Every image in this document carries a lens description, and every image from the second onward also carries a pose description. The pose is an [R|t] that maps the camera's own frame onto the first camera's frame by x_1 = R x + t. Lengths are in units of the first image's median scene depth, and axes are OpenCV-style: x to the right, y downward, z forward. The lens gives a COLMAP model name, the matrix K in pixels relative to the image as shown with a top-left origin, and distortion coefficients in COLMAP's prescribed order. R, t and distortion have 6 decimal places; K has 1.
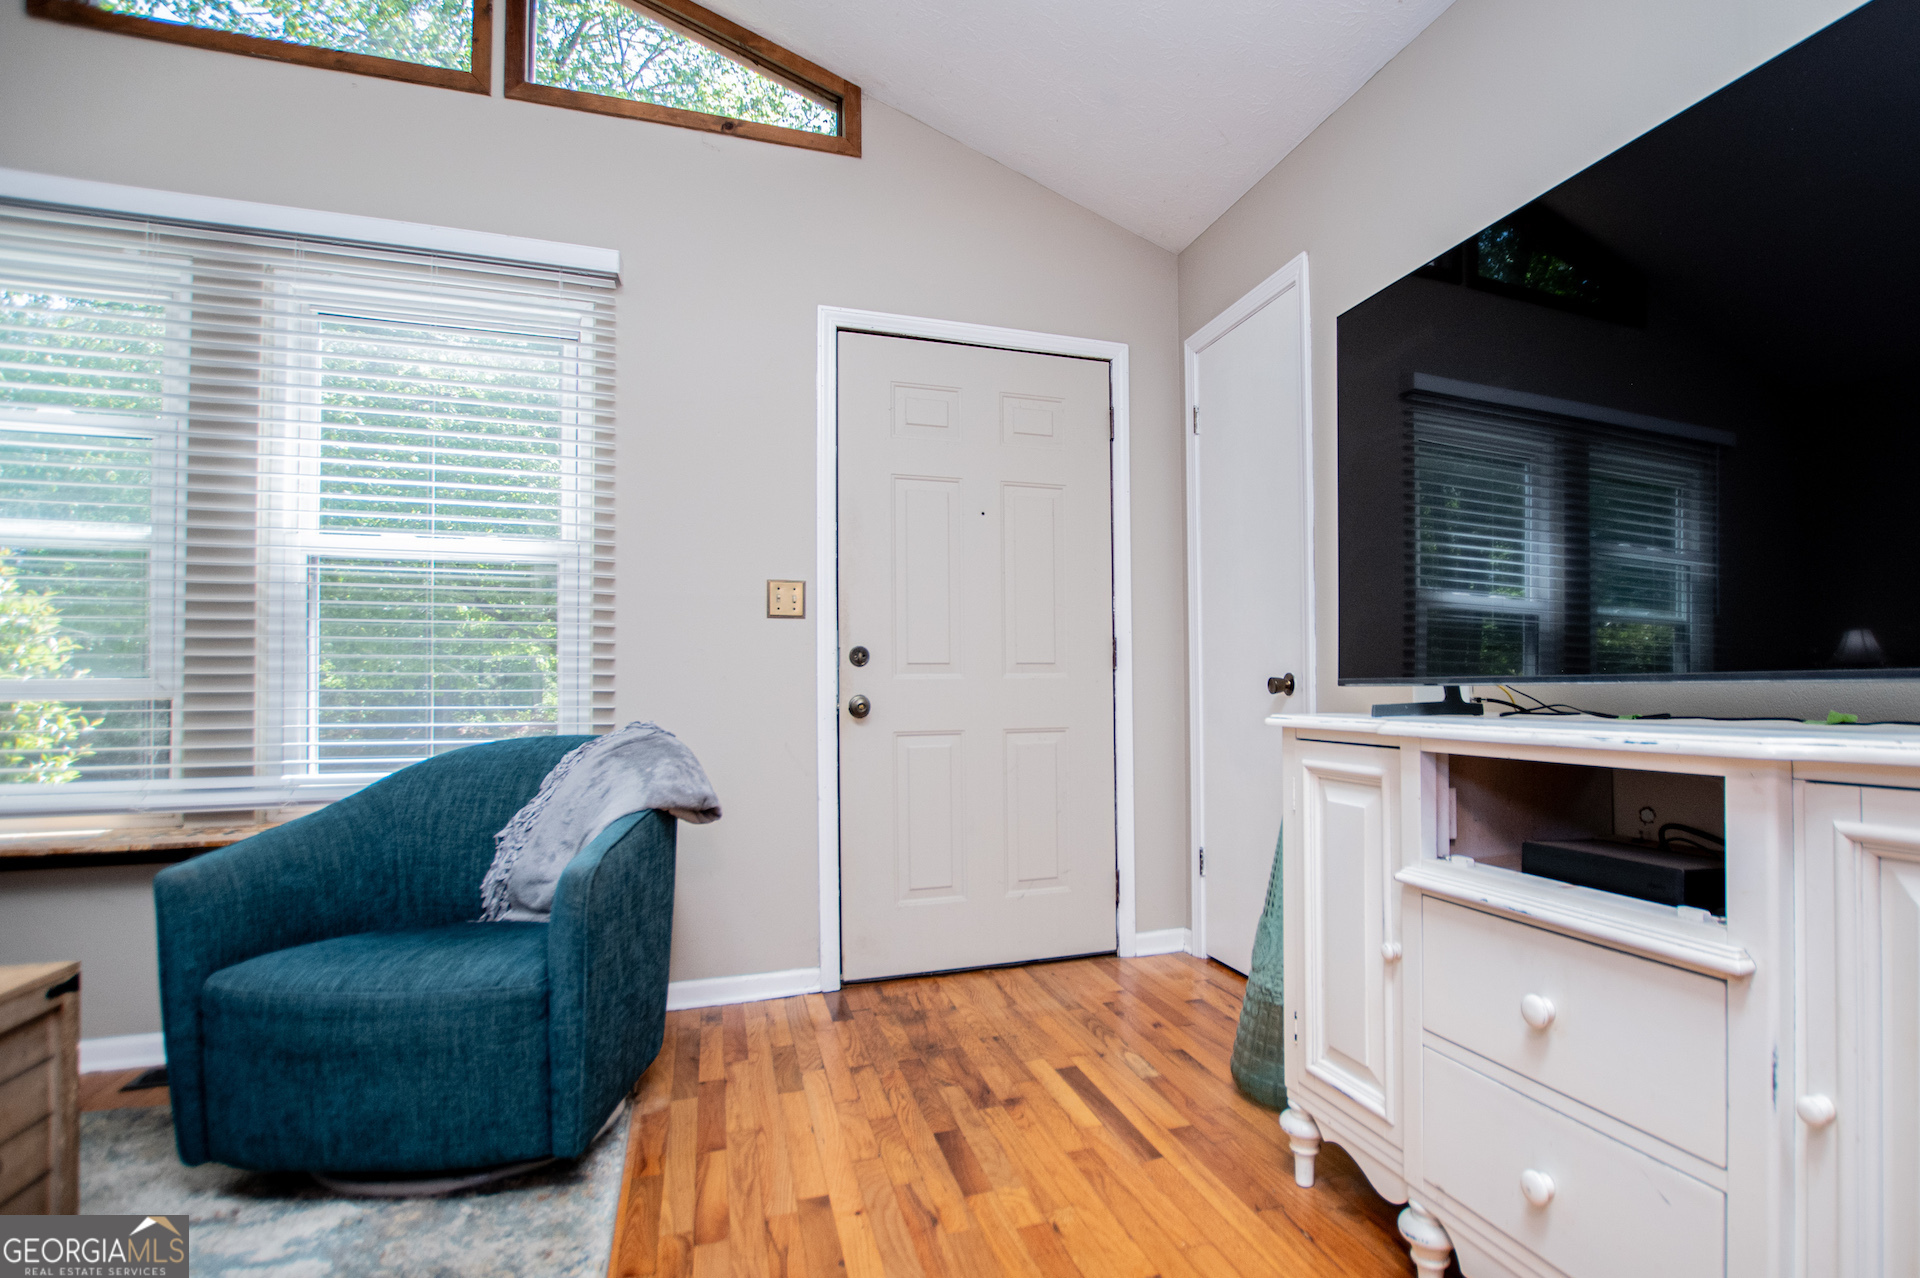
lens RADIAL K [[972.1, 0, 1097.0], [0, 972.1, 673.2], [0, 0, 1]] dist [-0.028958, 0.001503]
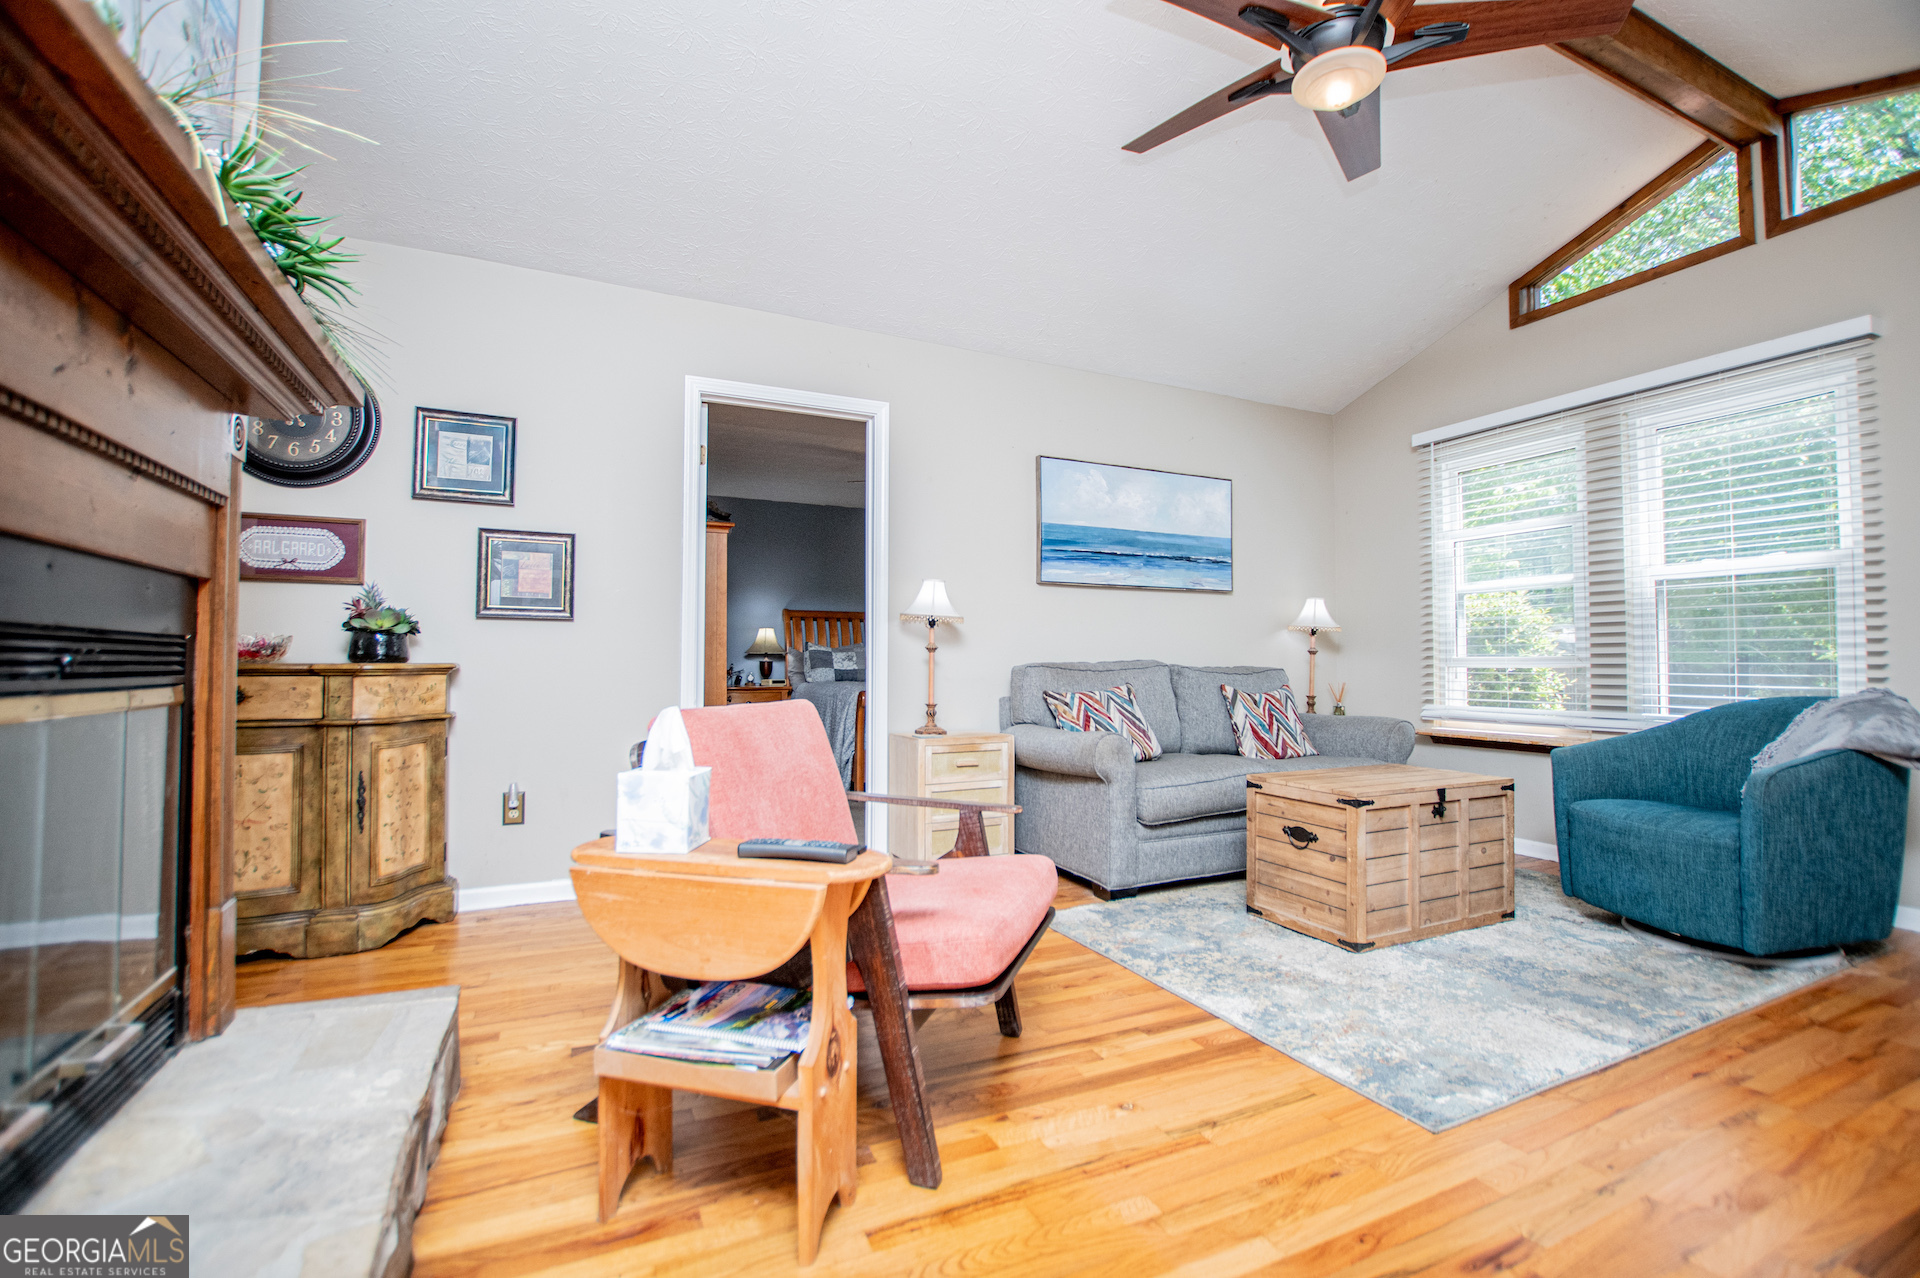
lens RADIAL K [[841.6, 0, 972.9], [0, 841.6, 639.1], [0, 0, 1]] dist [-0.029903, 0.000128]
pose [[0.070025, -0.022235, -0.997297, 0.570192], [0.012072, 0.999697, -0.021440, -0.007179], [0.997472, -0.010538, 0.070272, -0.310095]]
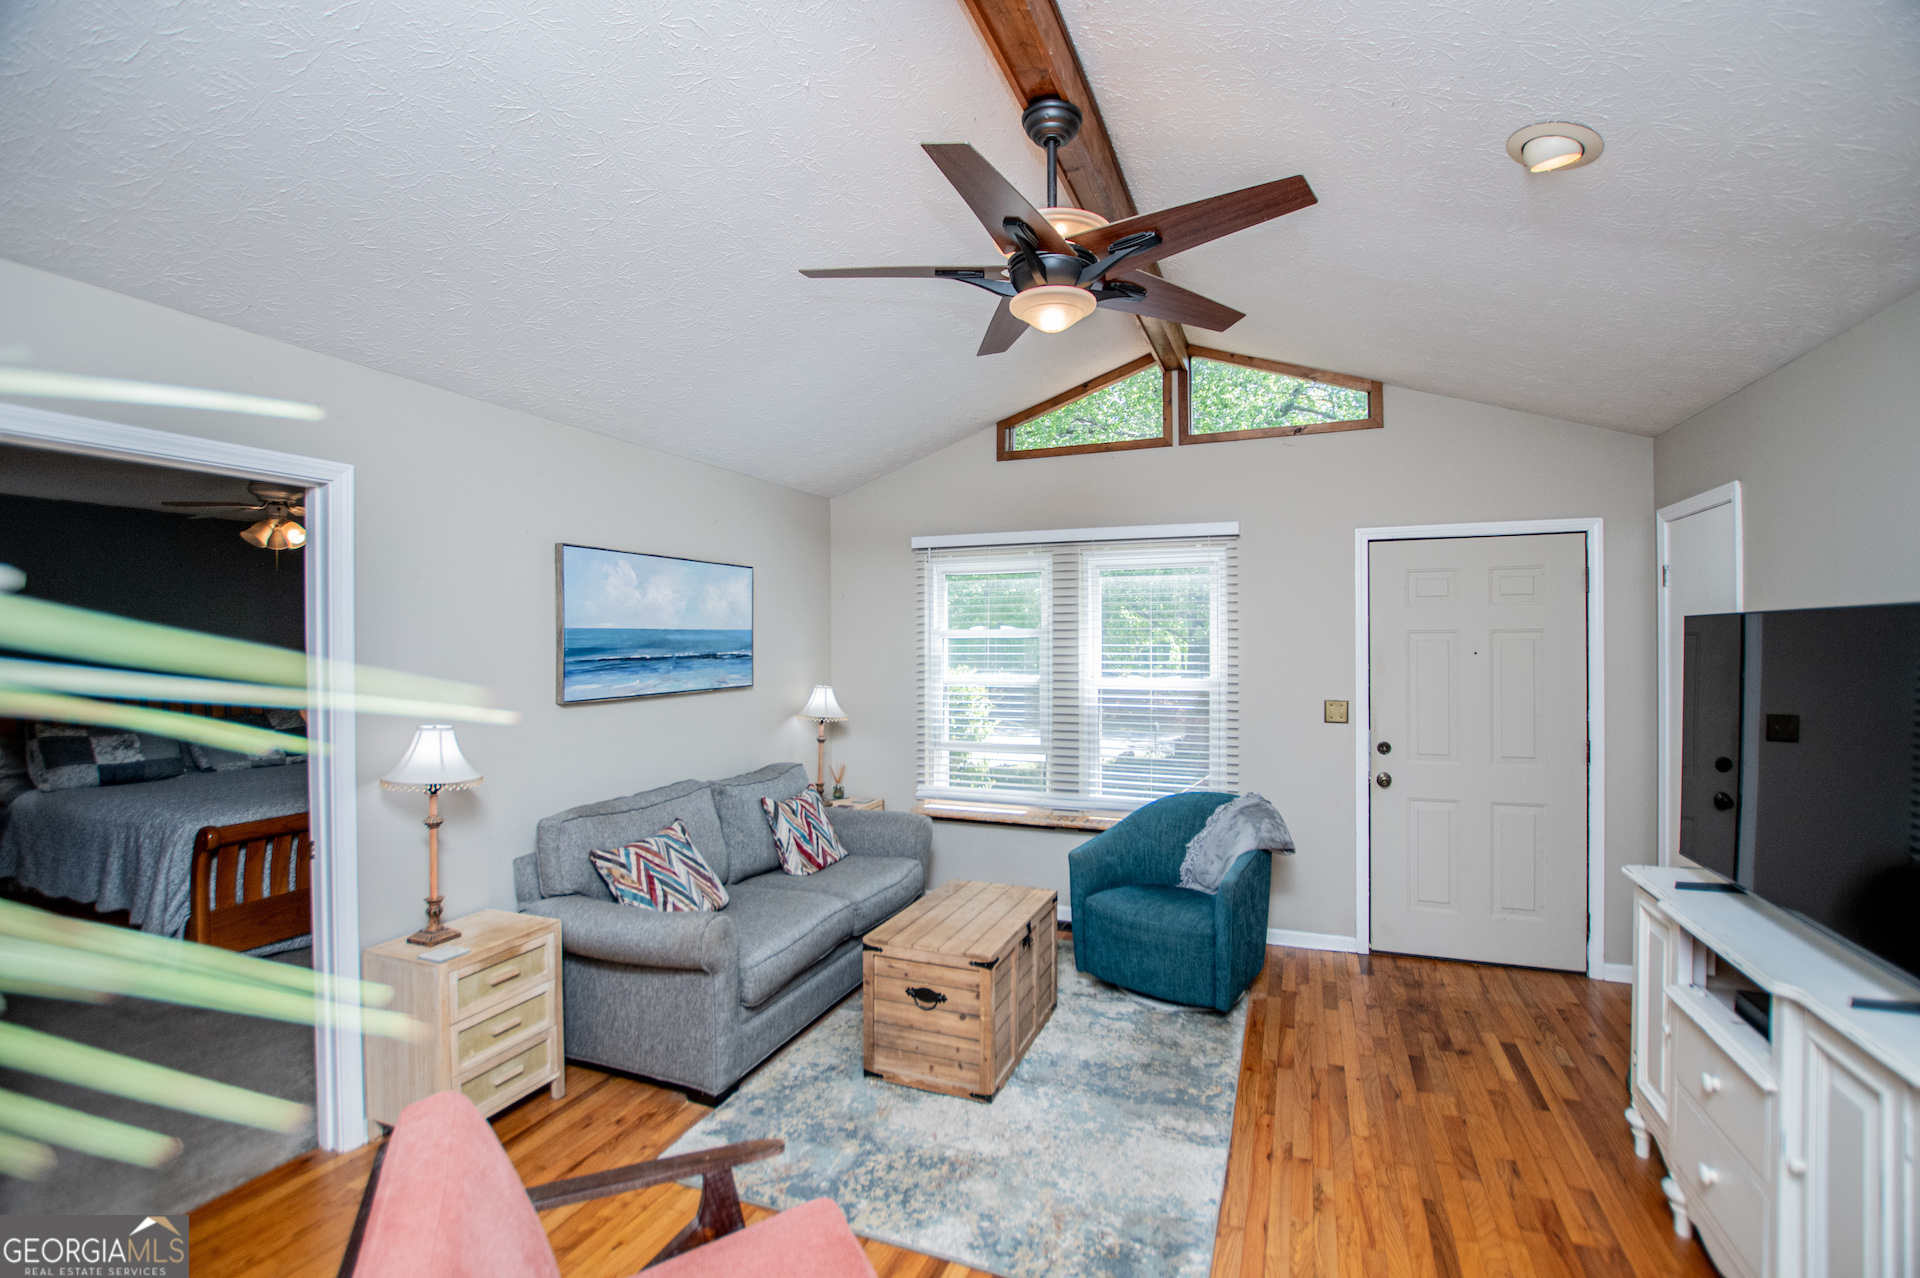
lens RADIAL K [[840.6, 0, 968.0], [0, 840.6, 642.1], [0, 0, 1]] dist [-0.028391, -0.000409]
pose [[0.728925, 0.005597, -0.684570, 0.258501], [0.009500, 0.999788, 0.018290, -0.299926], [0.684527, -0.019836, 0.728717, -0.613499]]
